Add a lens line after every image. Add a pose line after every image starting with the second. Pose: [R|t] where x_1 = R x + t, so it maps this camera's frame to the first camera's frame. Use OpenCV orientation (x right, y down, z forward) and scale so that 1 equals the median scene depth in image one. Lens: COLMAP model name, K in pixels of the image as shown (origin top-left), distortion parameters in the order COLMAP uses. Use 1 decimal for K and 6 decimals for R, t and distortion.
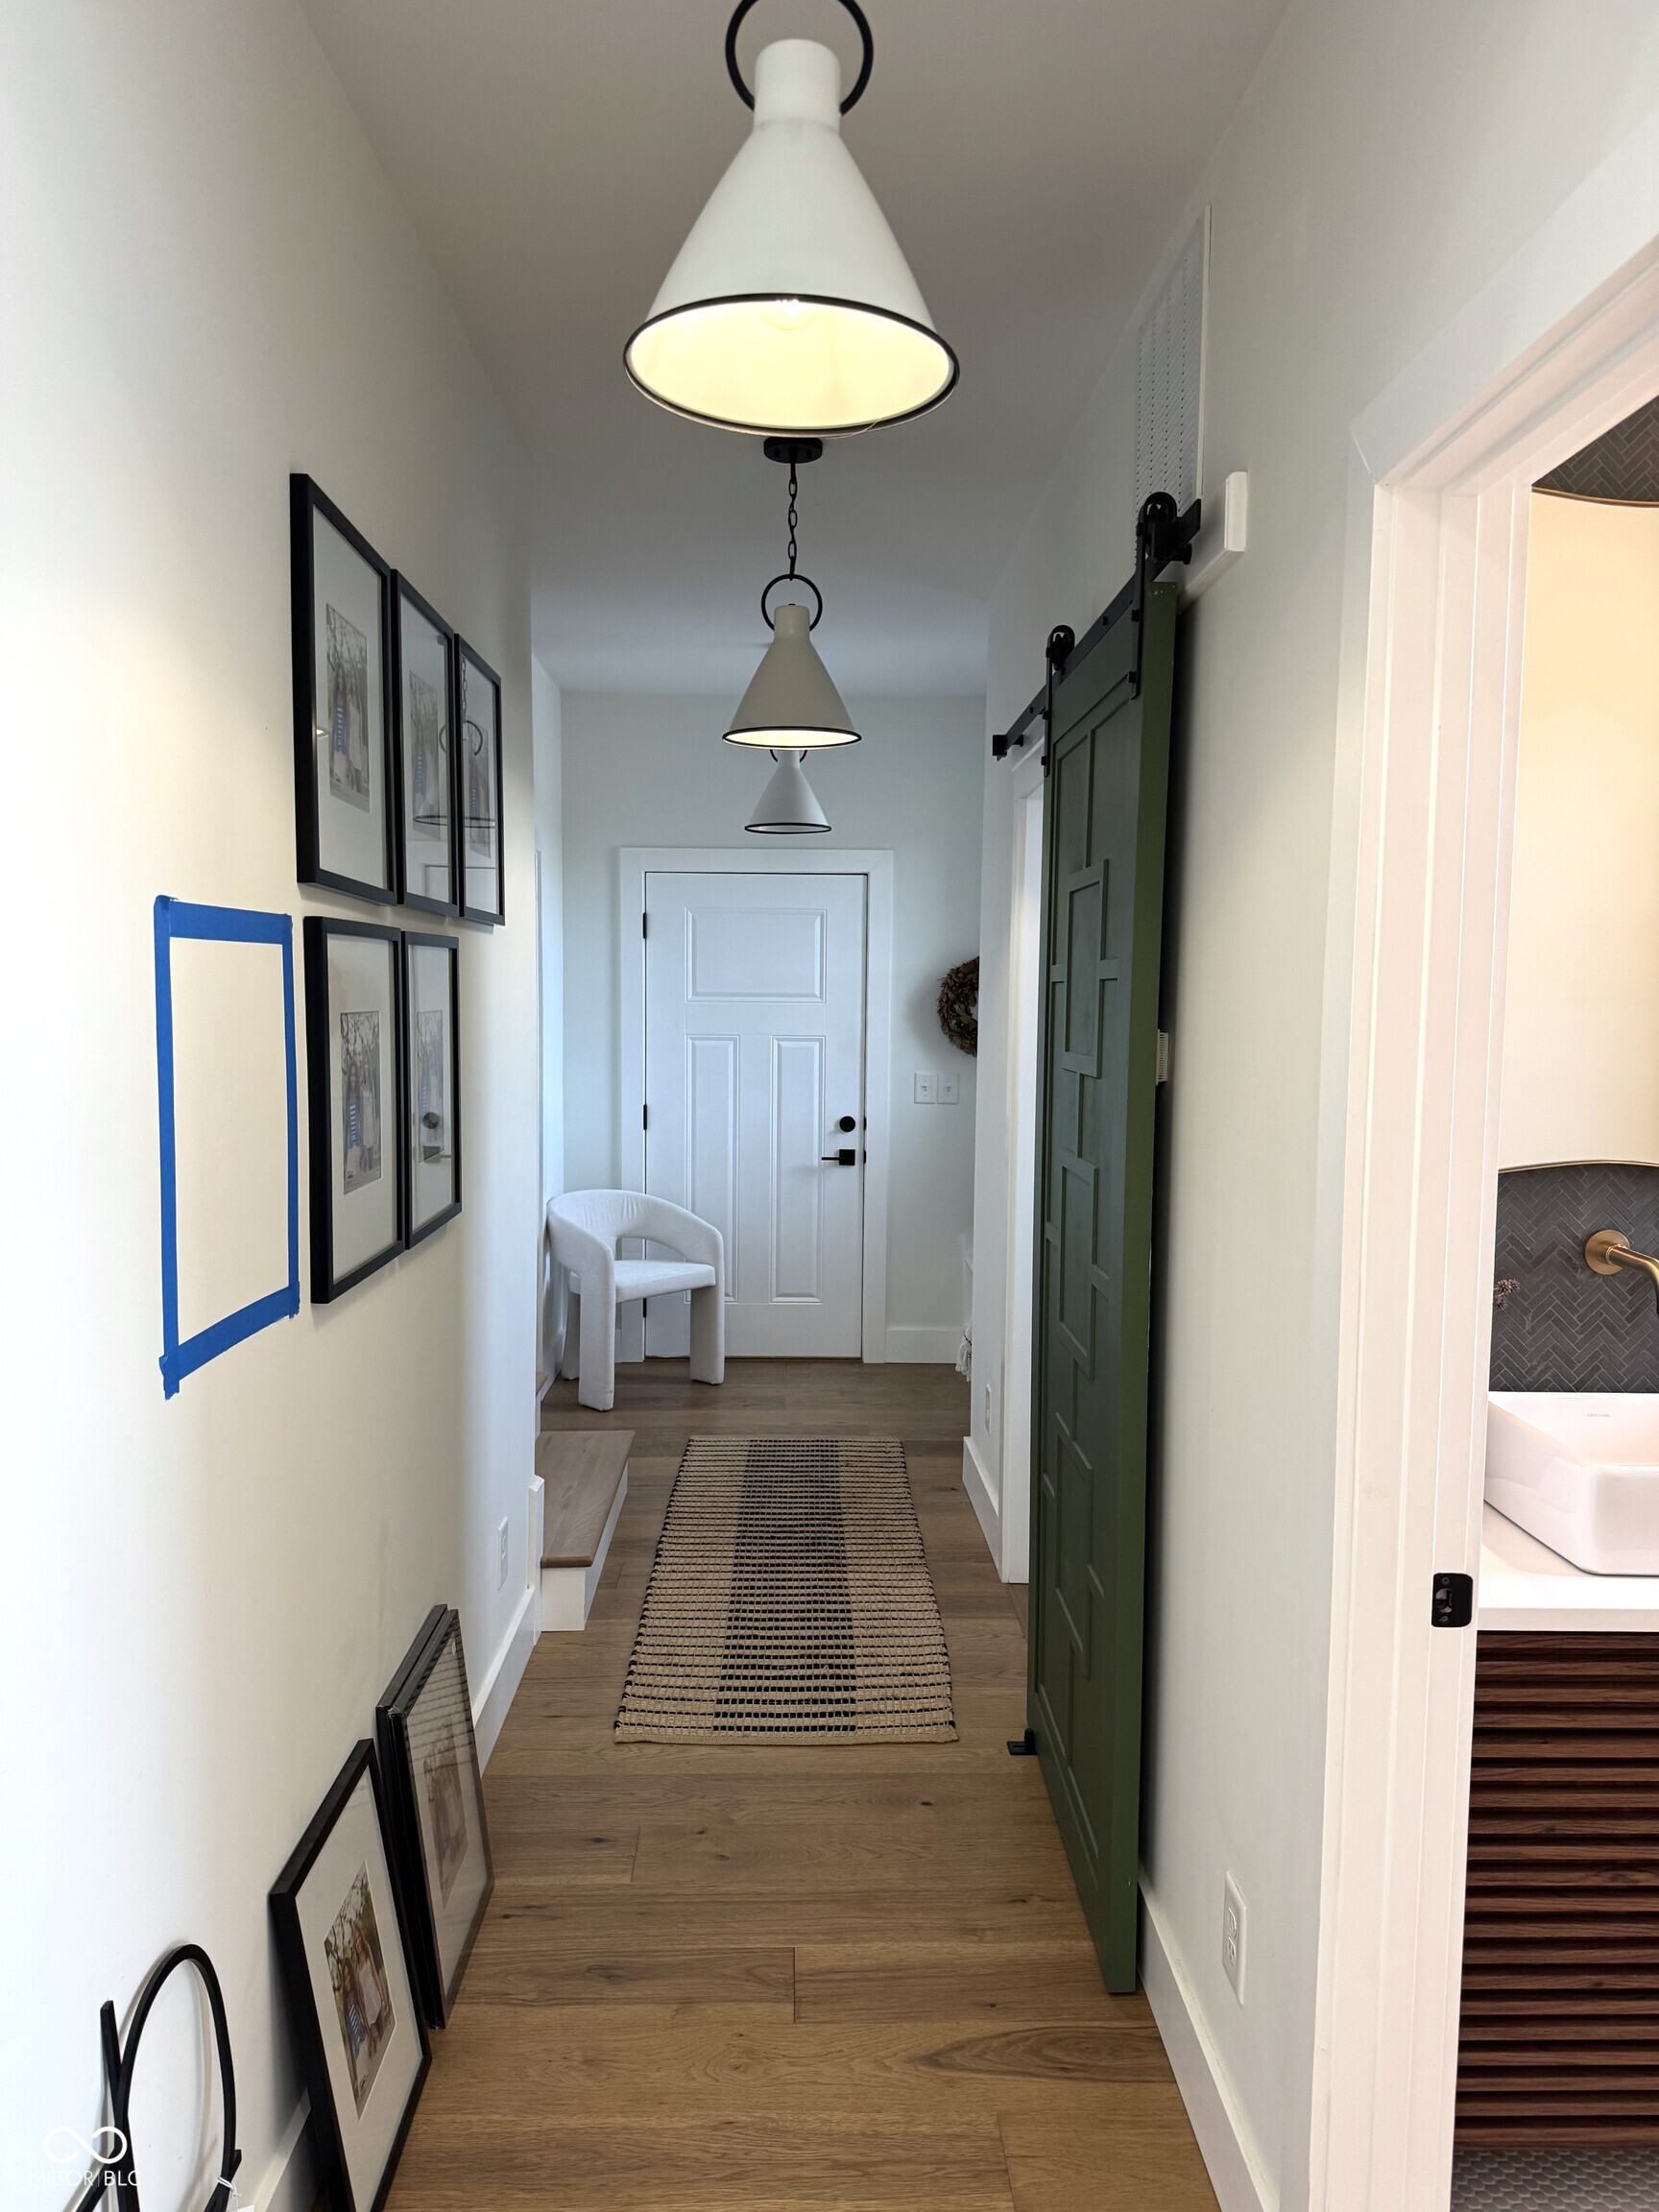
lens RADIAL K [[1576.8, 0, 831.4], [0, 1576.8, 1120.5], [0, 0, 1]] dist [0.070607, -0.079440]
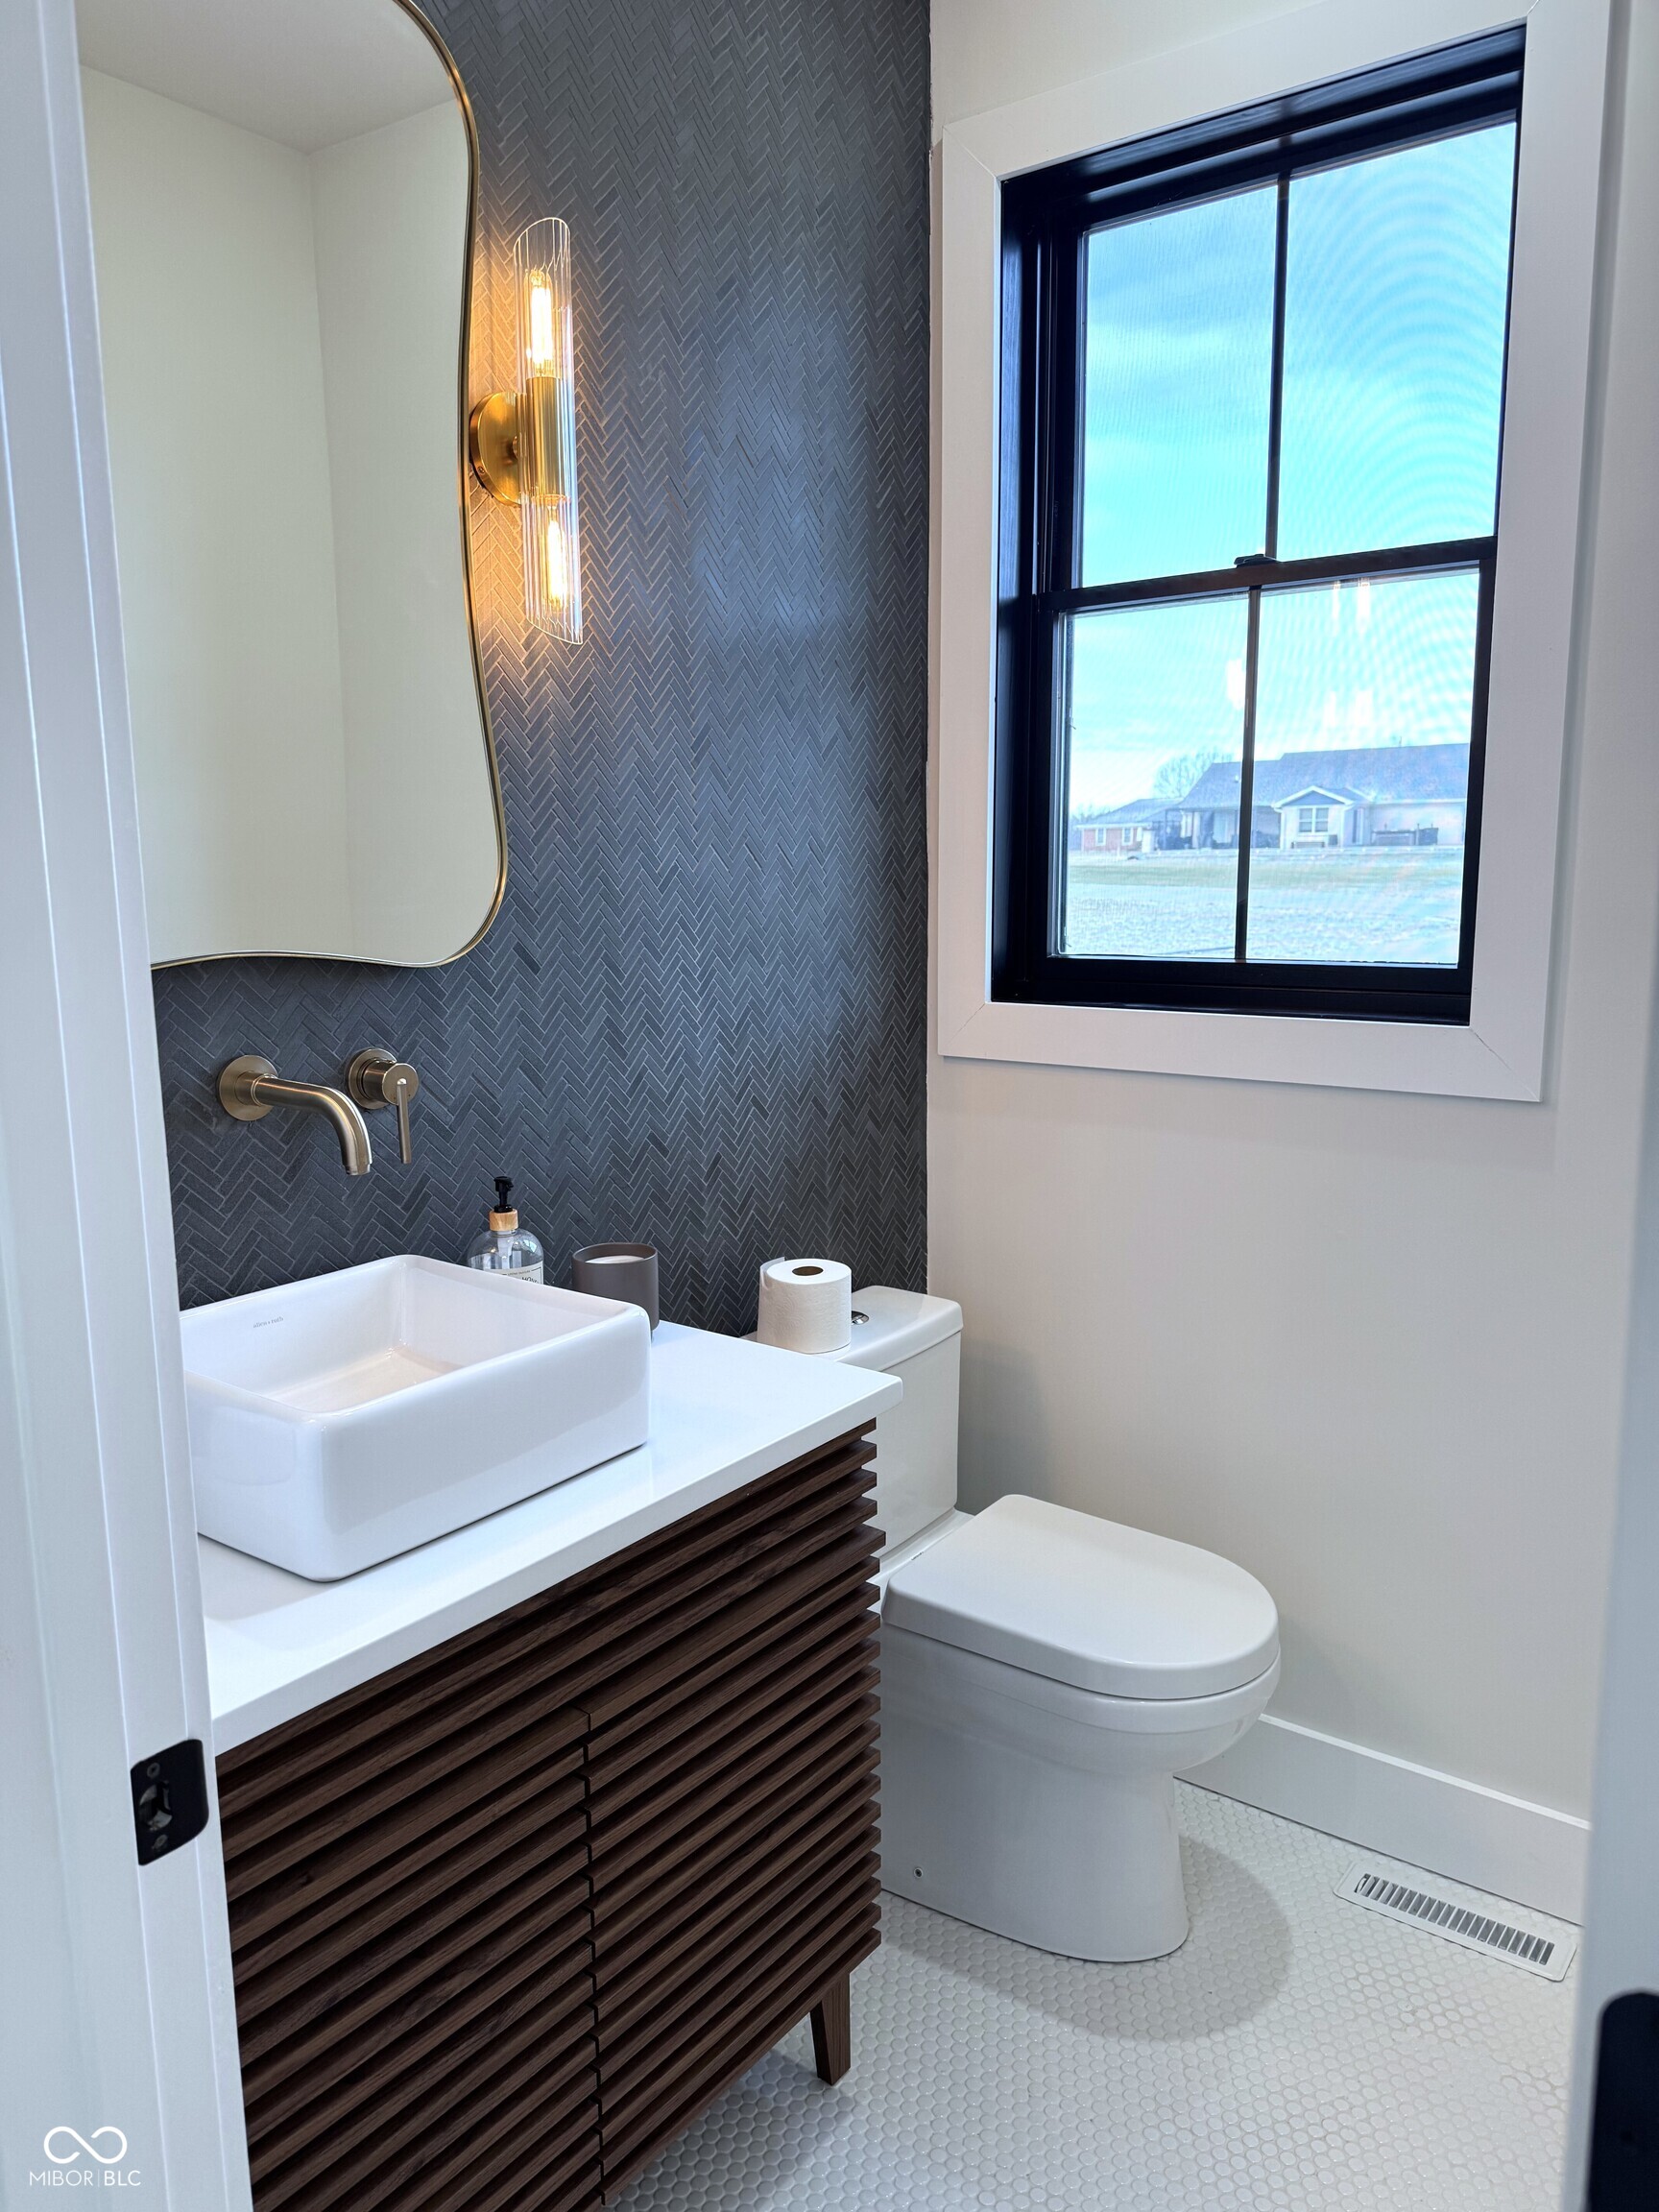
lens RADIAL K [[1576.8, 0, 836.9], [0, 1576.8, 1116.3], [0, 0, 1]] dist [0.070607, -0.079440]
pose [[0.623843, -0.159747, 0.765050, 0.119342], [0.085103, 0.986952, 0.136687, 0.022664], [-0.776903, -0.020163, 0.629298, 0.374580]]
